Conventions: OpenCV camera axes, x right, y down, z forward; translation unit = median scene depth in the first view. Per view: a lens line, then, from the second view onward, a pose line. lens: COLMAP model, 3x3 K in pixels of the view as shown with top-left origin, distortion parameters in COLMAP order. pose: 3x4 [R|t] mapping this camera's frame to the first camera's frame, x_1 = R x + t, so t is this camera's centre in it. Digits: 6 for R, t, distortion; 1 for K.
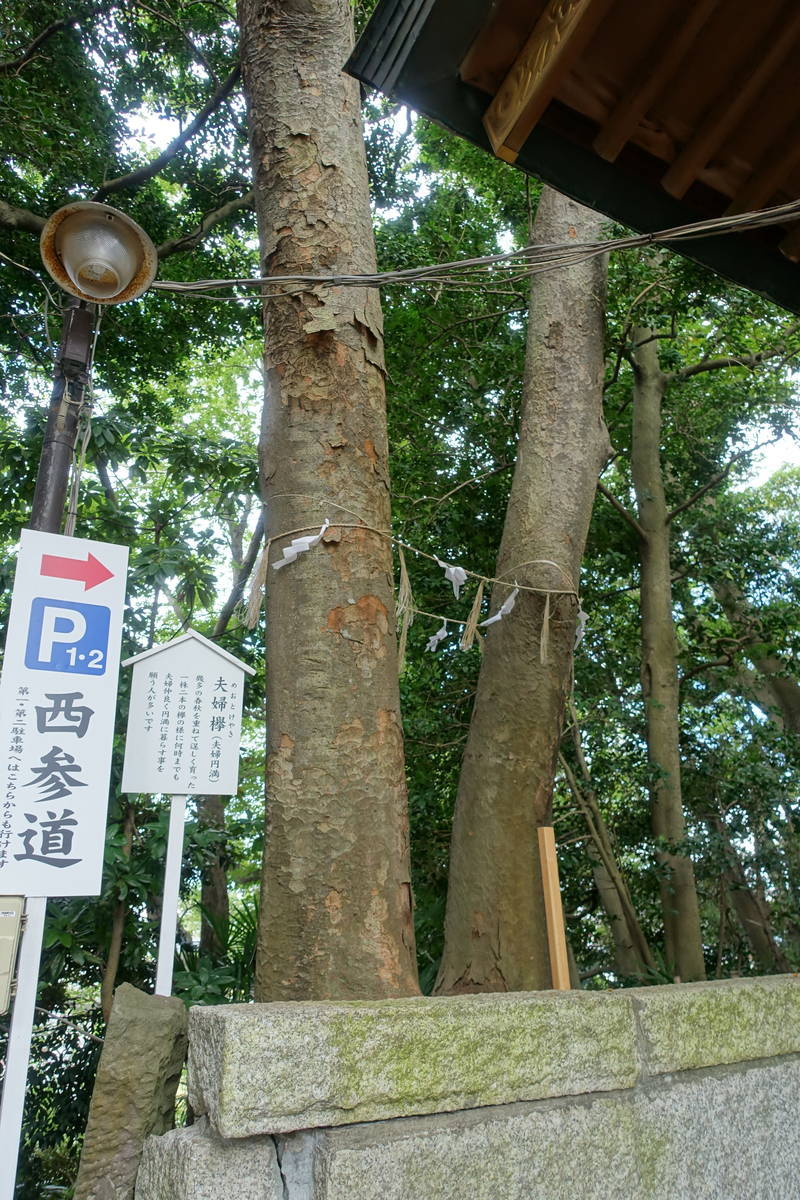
lens RADIAL K [[824.8, 0, 400.0], [0, 824.8, 600.0], [0, 0, 1]] dist [0.001452, -0.004144]
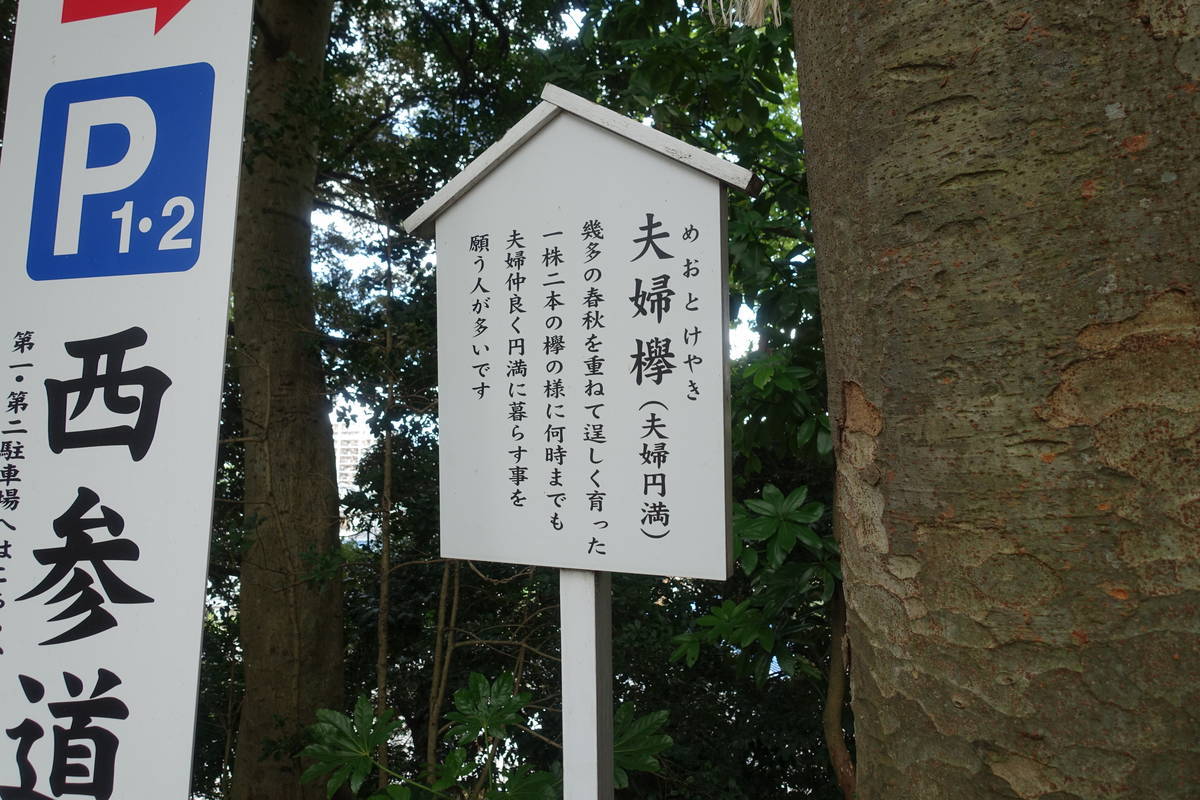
lens RADIAL K [[824.8, 0, 600.0], [0, 824.8, 400.0], [0, 0, 1]] dist [0.001452, -0.004144]
pose [[0.704582, -0.027074, -0.709106, -0.008957], [0.209348, 0.962728, 0.171255, 0.119743], [0.678040, -0.269113, 0.683988, 0.867133]]
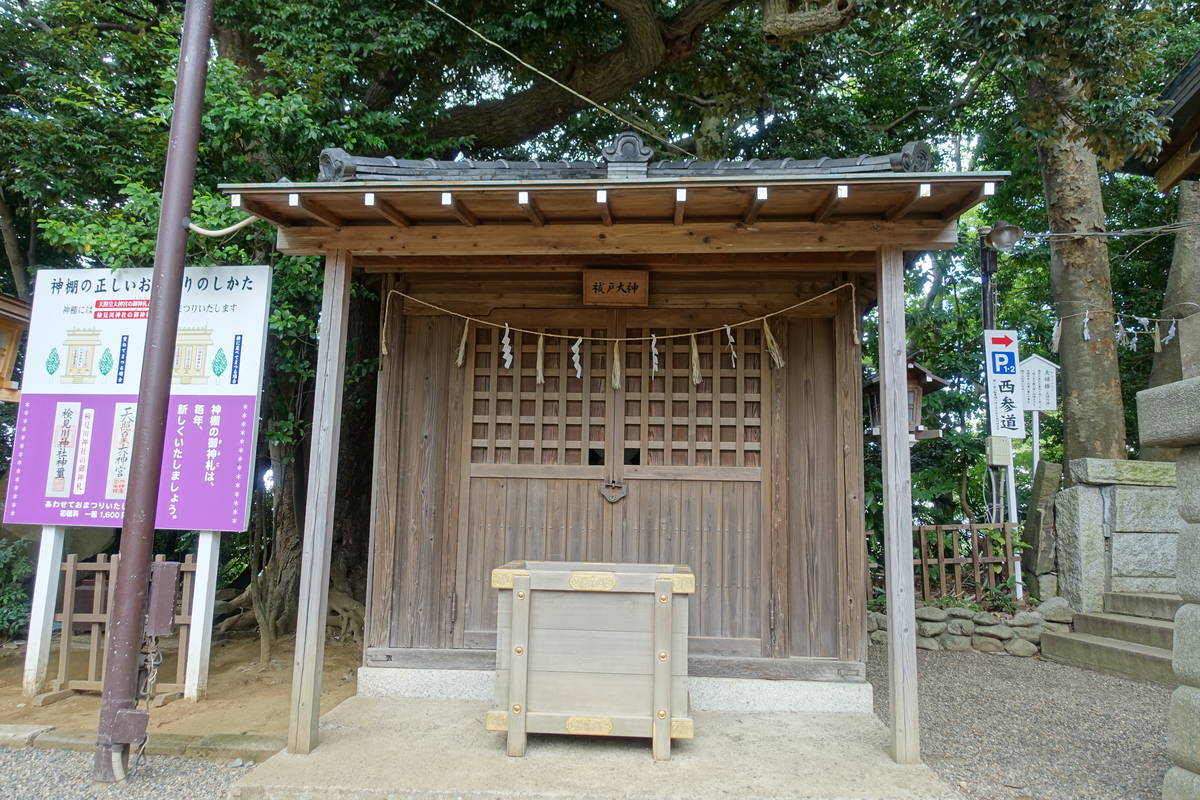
lens RADIAL K [[824.8, 0, 600.0], [0, 824.8, 400.0], [0, 0, 1]] dist [0.001452, -0.004144]
pose [[0.880403, -0.032175, -0.473134, -0.267458], [0.123517, 0.978818, 0.163276, -0.533683], [0.457859, -0.202189, 0.865728, -2.541018]]
